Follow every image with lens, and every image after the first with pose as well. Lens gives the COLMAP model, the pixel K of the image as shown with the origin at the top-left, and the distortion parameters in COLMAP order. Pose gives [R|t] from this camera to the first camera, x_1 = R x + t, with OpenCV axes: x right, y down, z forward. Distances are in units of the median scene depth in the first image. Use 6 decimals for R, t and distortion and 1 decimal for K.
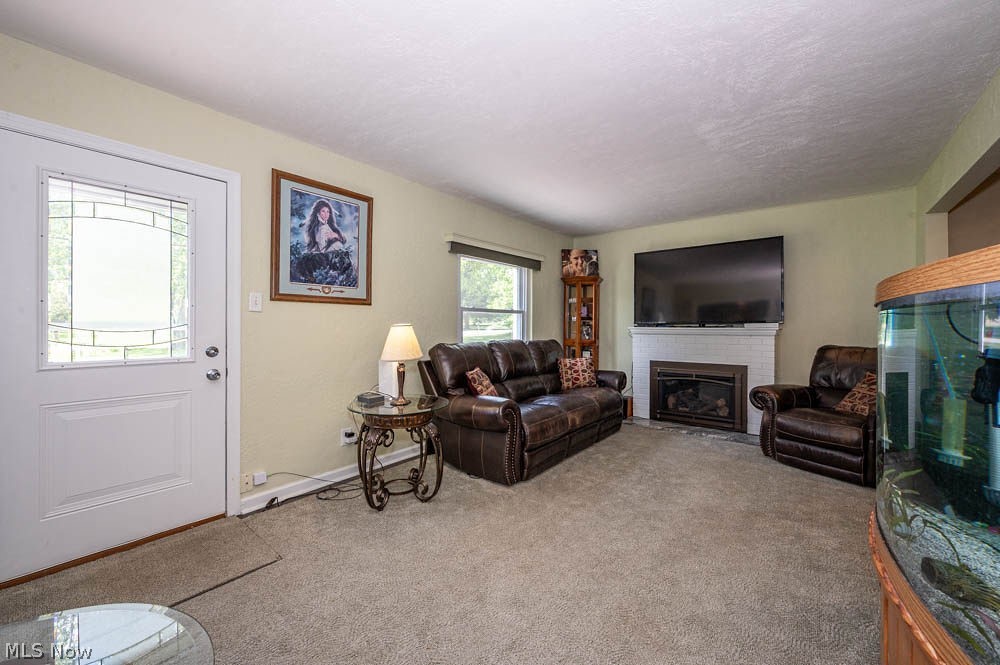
lens RADIAL K [[395.5, 0, 500.0], [0, 395.5, 332.5], [0, 0, 1]] dist [0.000147, -0.000051]
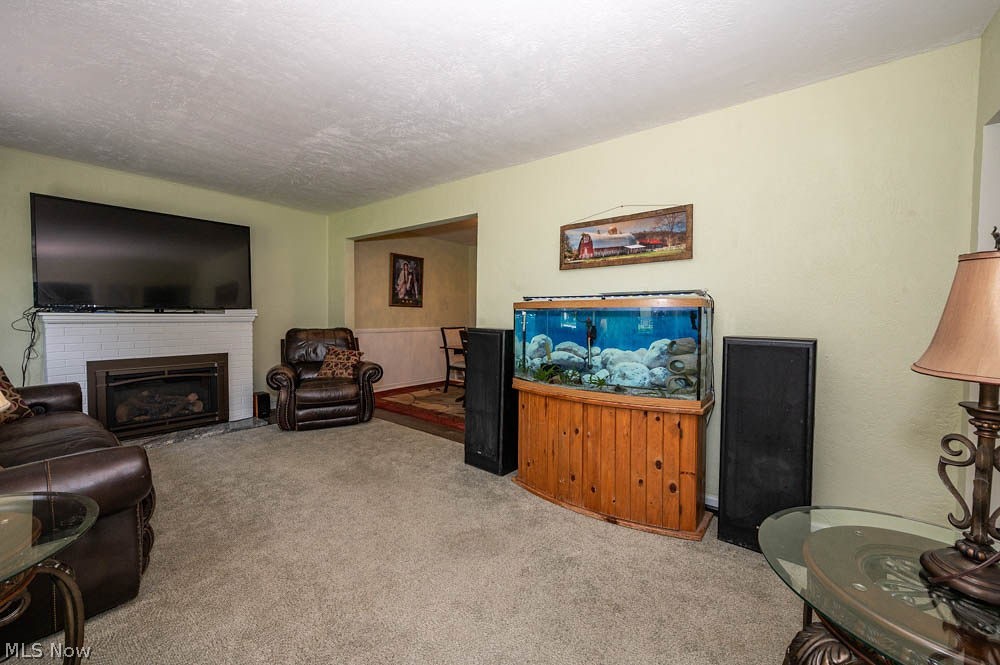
lens RADIAL K [[398.8, 0, 505.2], [0, 398.8, 333.0], [0, 0, 1]] dist [-0.000237, 0.000129]
pose [[-0.015981, -0.047365, 0.998750, -0.428470], [0.007481, 0.998844, 0.047490, -0.008016], [-0.999844, 0.008231, -0.015608, 0.386566]]
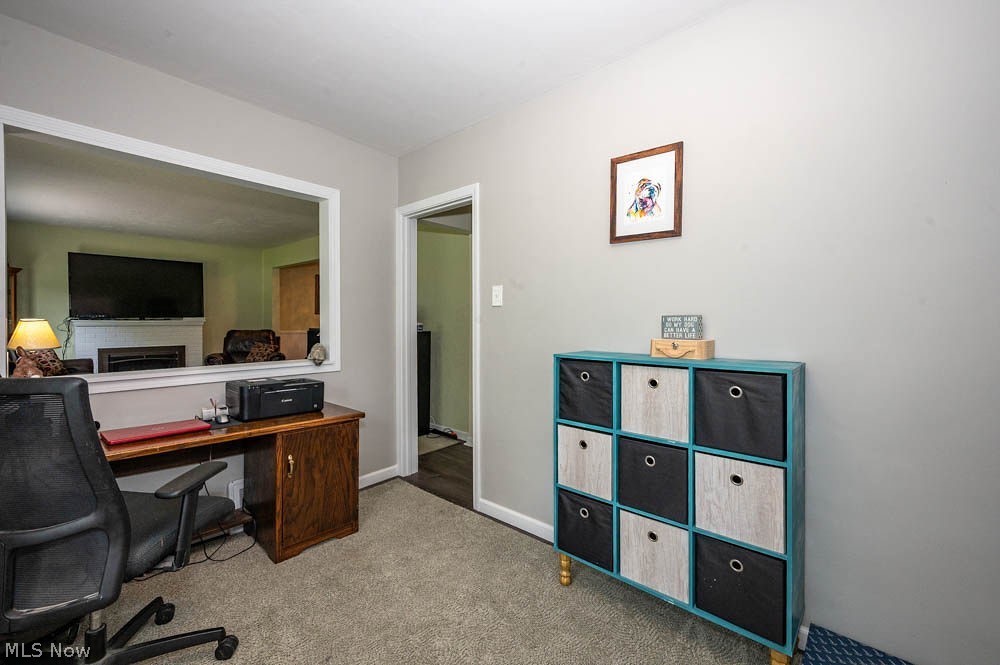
lens RADIAL K [[406.0, 0, 500.8], [0, 406.0, 331.1], [0, 0, 1]] dist [-0.001878, -0.000202]
pose [[0.034362, -0.031804, 0.998903, -1.043680], [0.012791, 0.999426, 0.031381, -0.004918], [-0.999328, 0.011699, 0.034749, -0.314422]]
